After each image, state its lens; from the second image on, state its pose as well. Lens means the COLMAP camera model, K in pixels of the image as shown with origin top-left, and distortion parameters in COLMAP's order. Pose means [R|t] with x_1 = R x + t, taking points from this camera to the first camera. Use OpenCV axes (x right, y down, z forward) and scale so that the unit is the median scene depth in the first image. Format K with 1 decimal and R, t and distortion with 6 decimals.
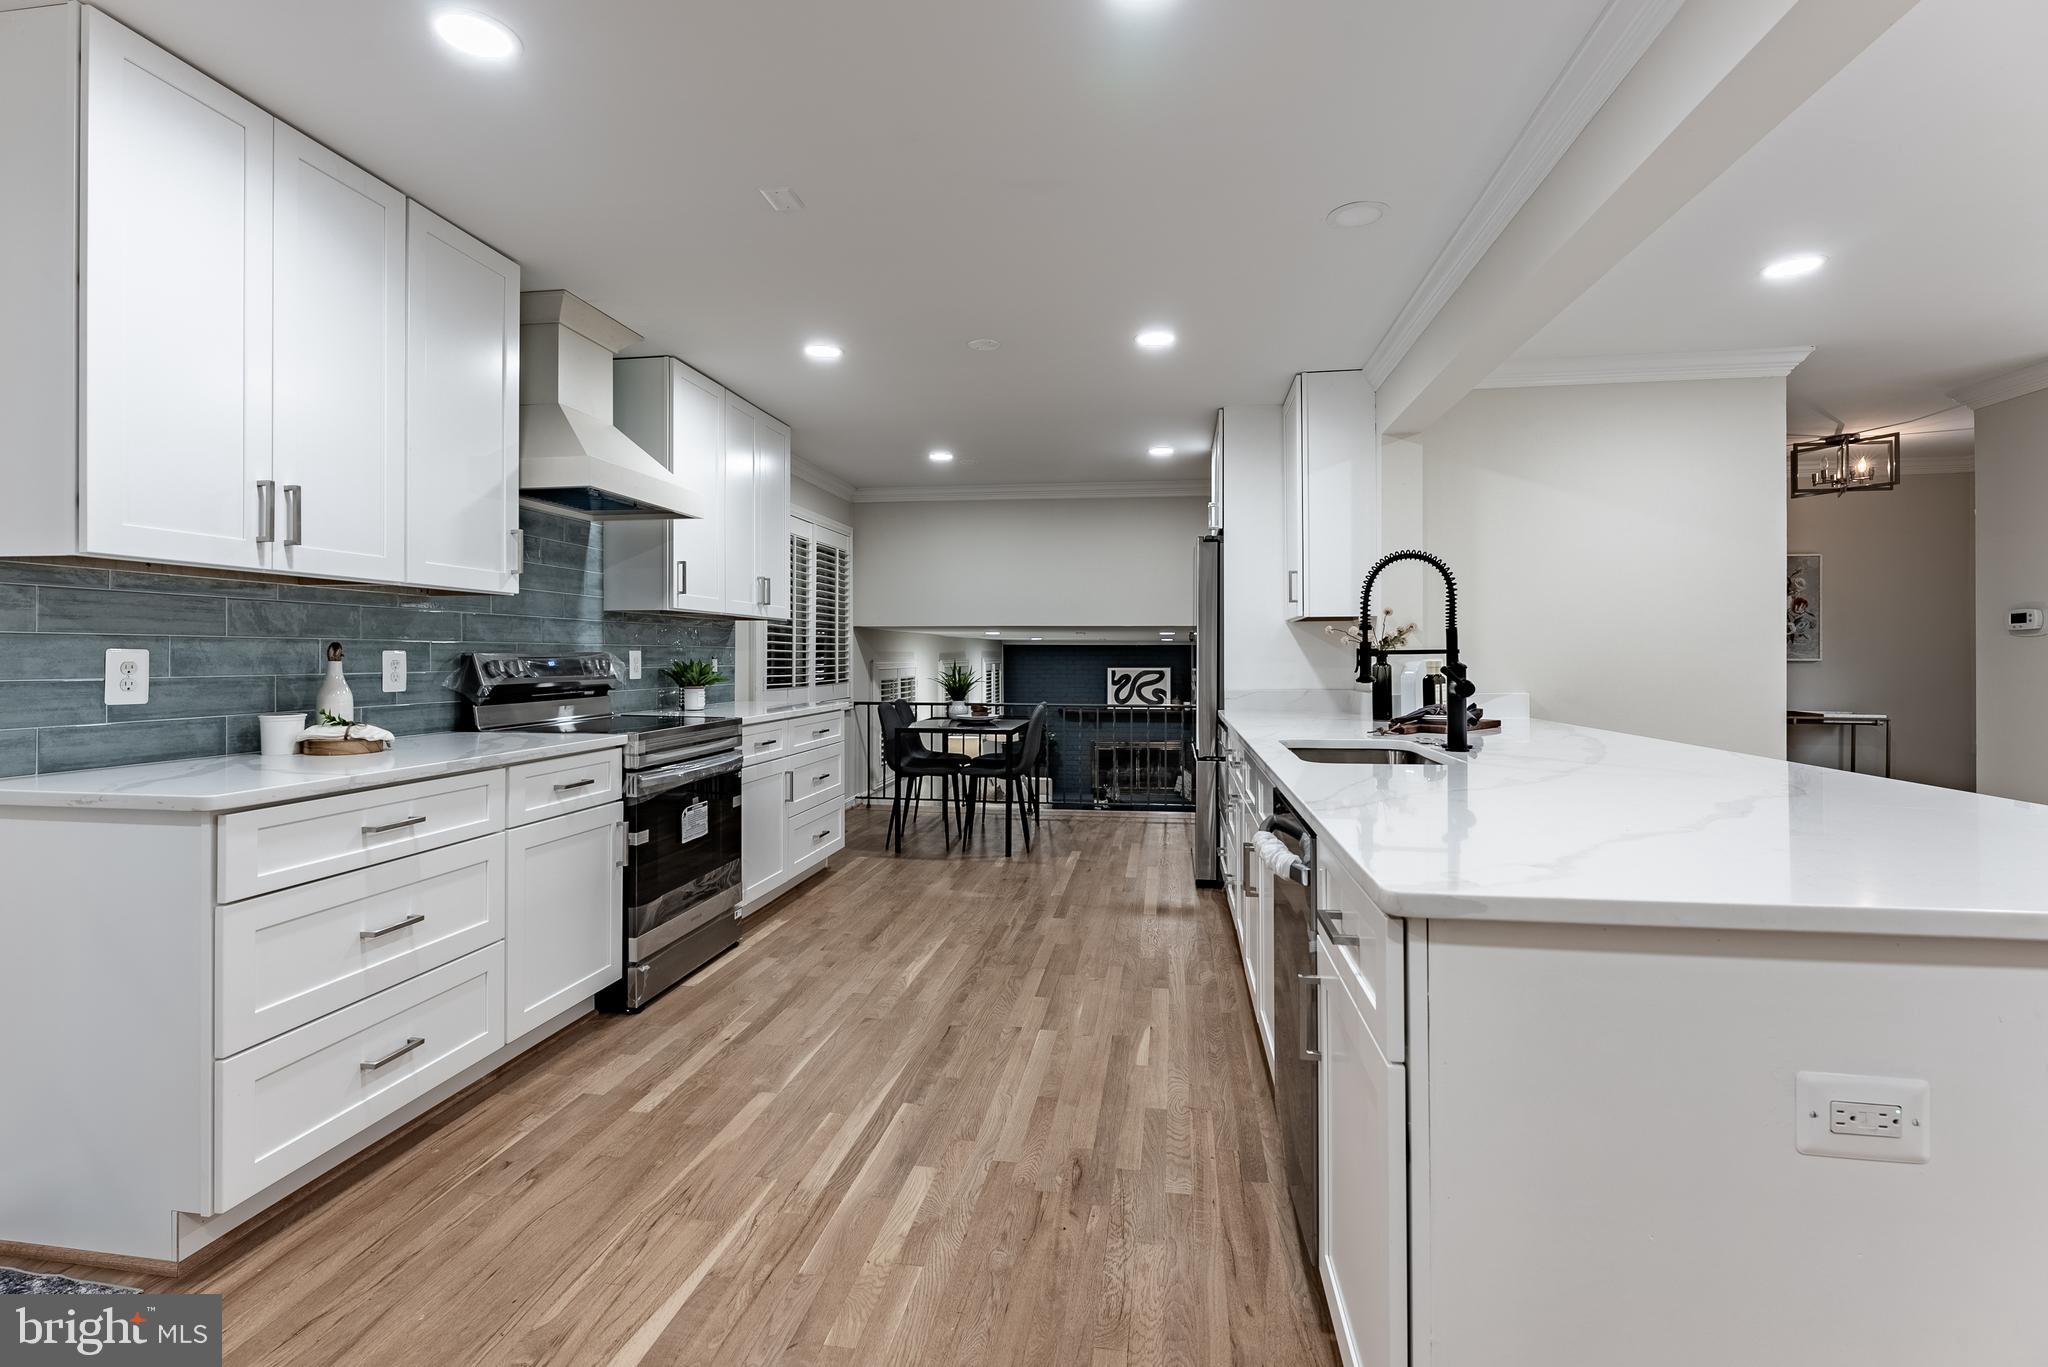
lens RADIAL K [[920.5, 0, 1026.9], [0, 920.5, 652.5], [0, 0, 1]] dist [-0.001947, -0.000460]
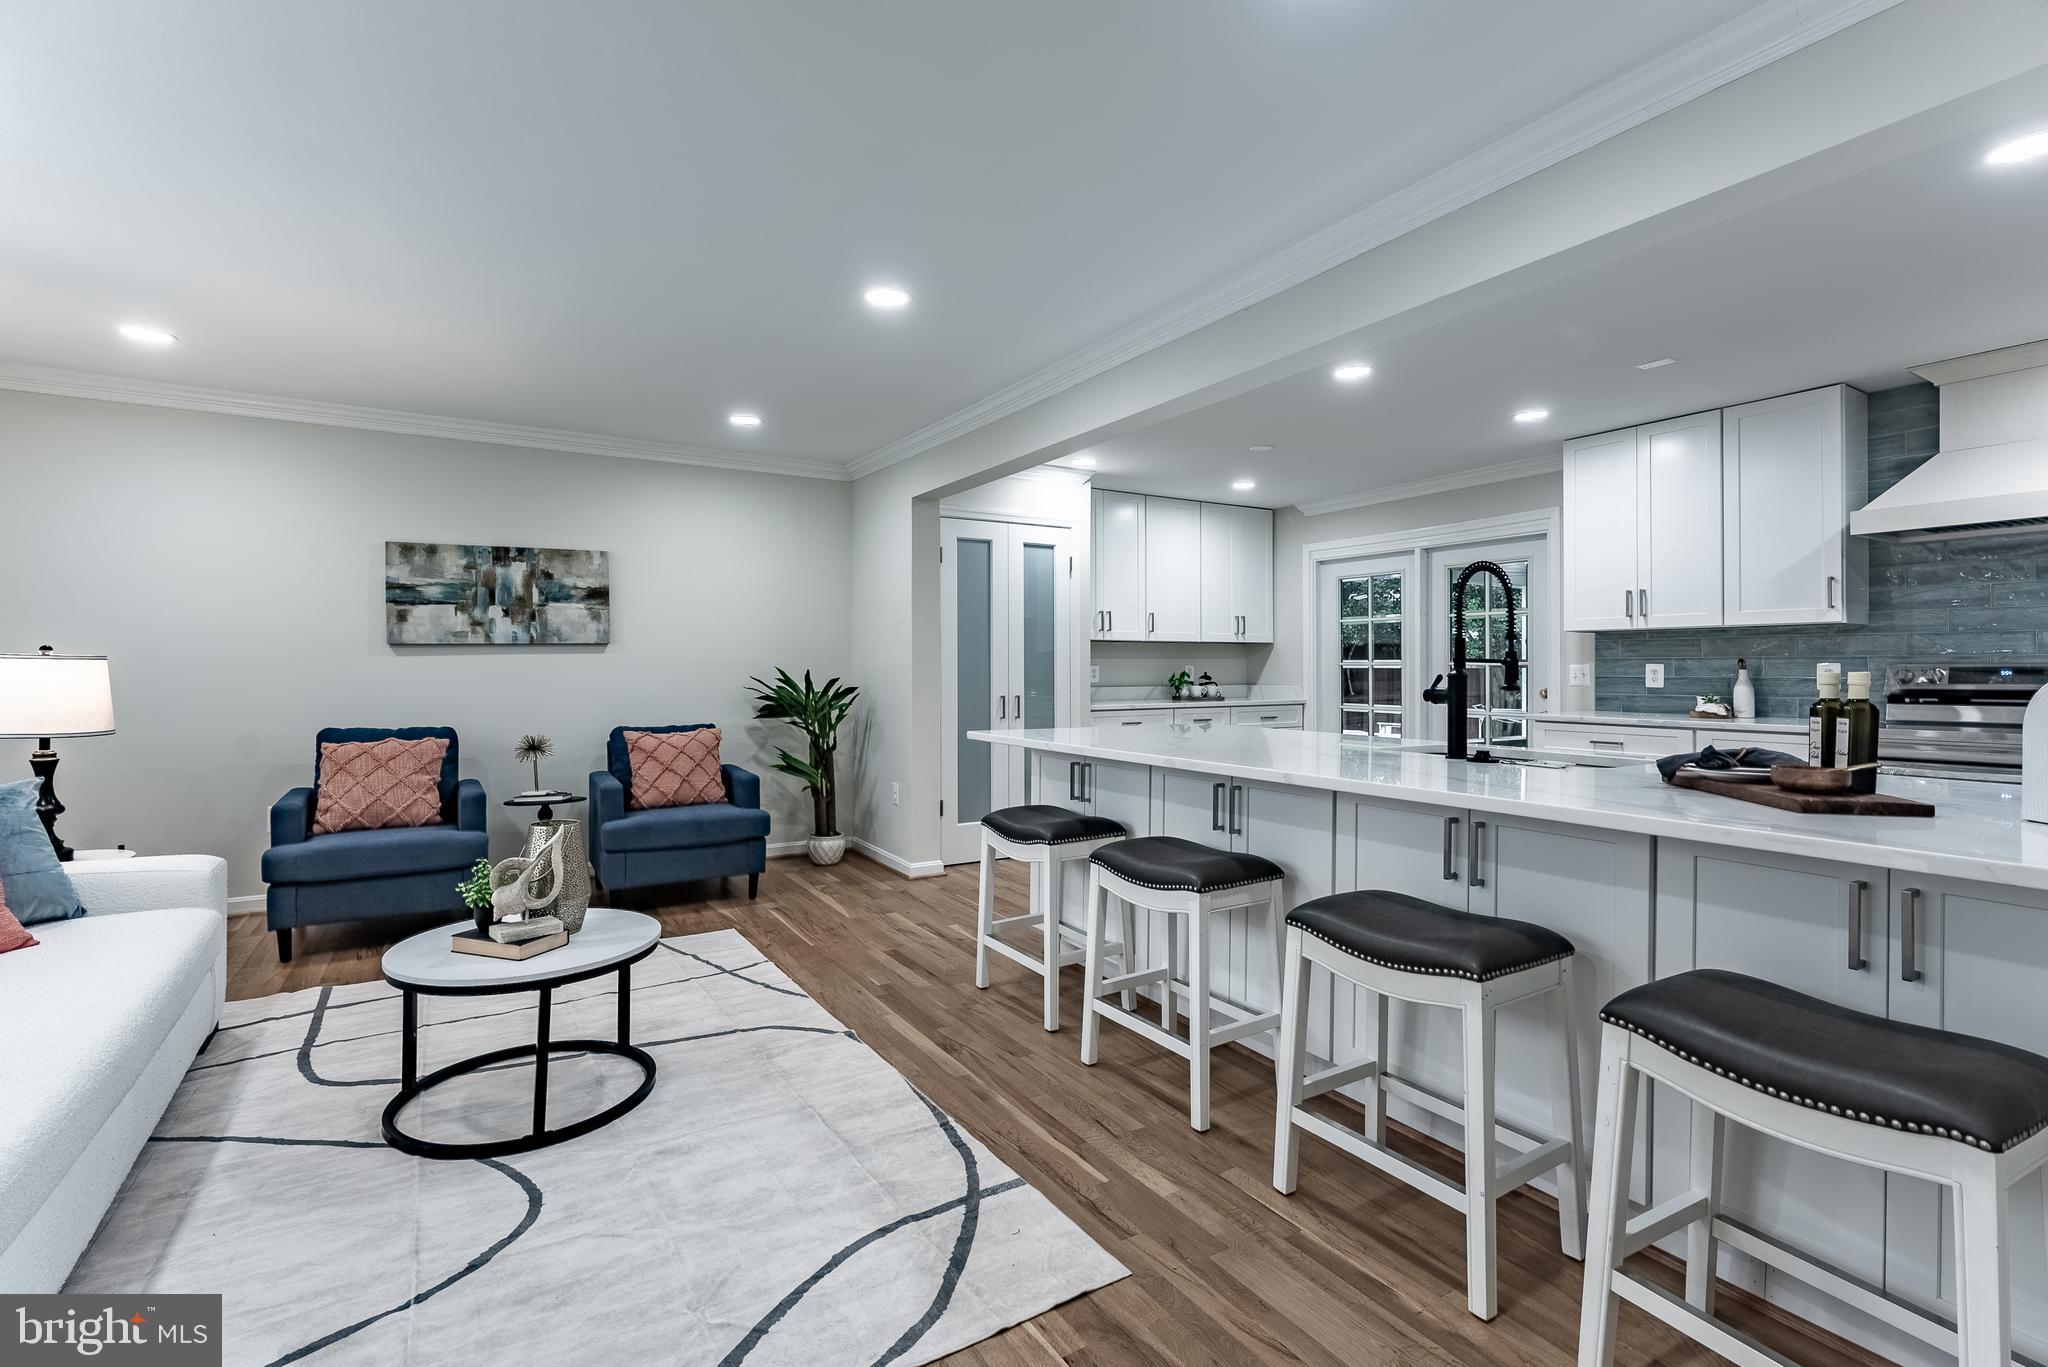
lens RADIAL K [[923.7, 0, 1019.9], [0, 923.7, 662.5], [0, 0, 1]] dist [-0.002288, 0.000516]
pose [[-0.768039, -0.004651, -0.640386, 1.142941], [0.002792, 0.999940, -0.010611, 0.008340], [0.640397, -0.009938, -0.767980, 1.129438]]
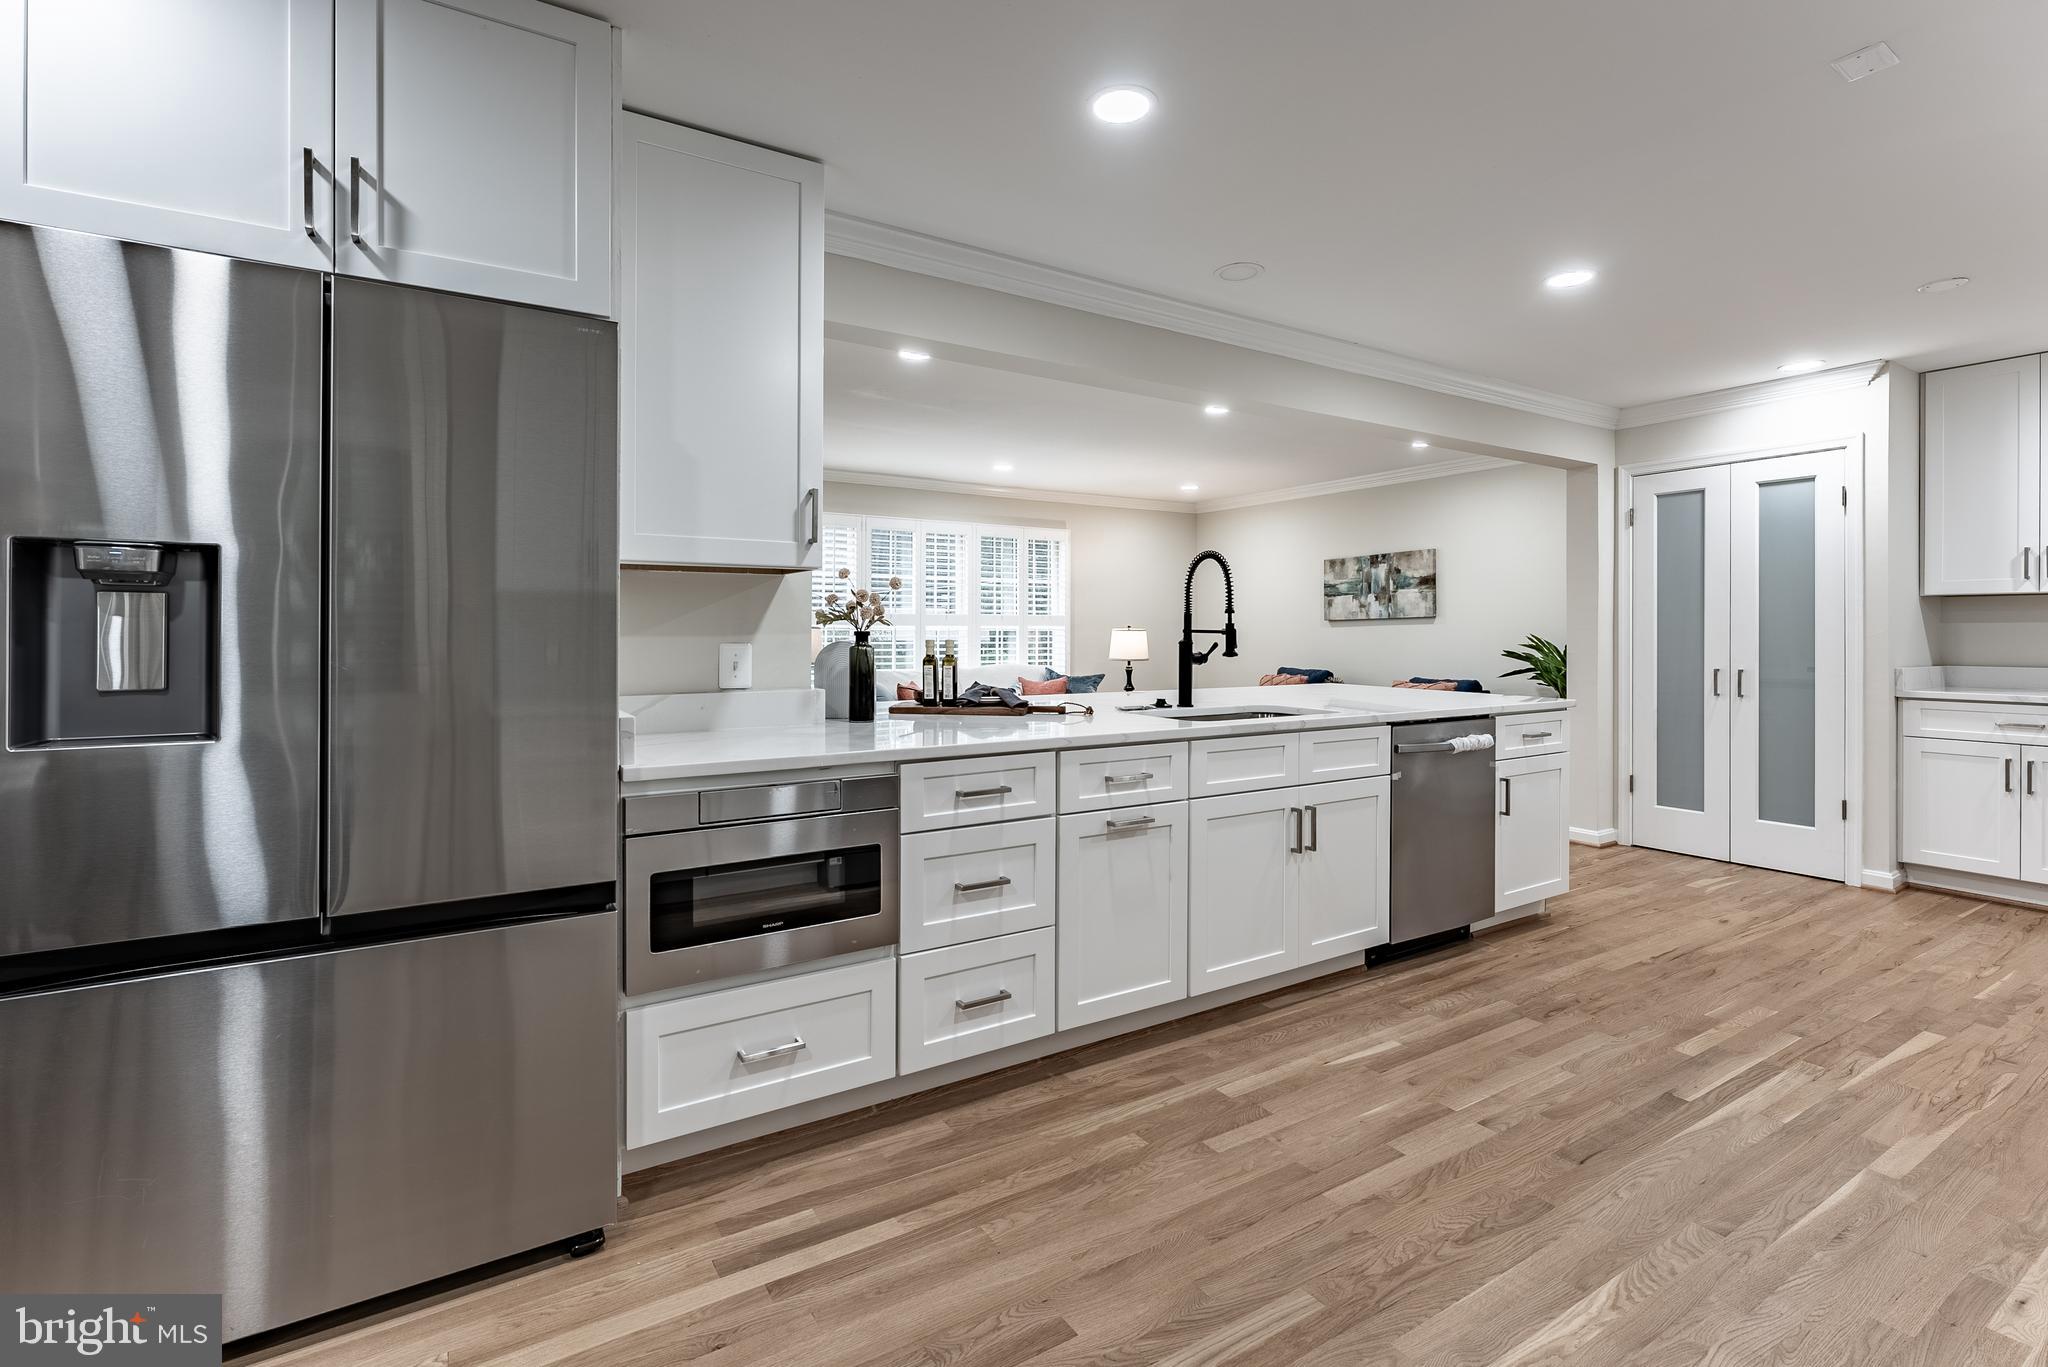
lens RADIAL K [[931.3, 0, 1029.9], [0, 931.3, 633.3], [0, 0, 1]] dist [-0.000668, 0.000560]
pose [[-0.653277, -0.002244, 0.757116, -0.303743], [-0.005406, 0.999984, -0.001700, 0.003923], [-0.757100, -0.005203, -0.653278, 1.565135]]
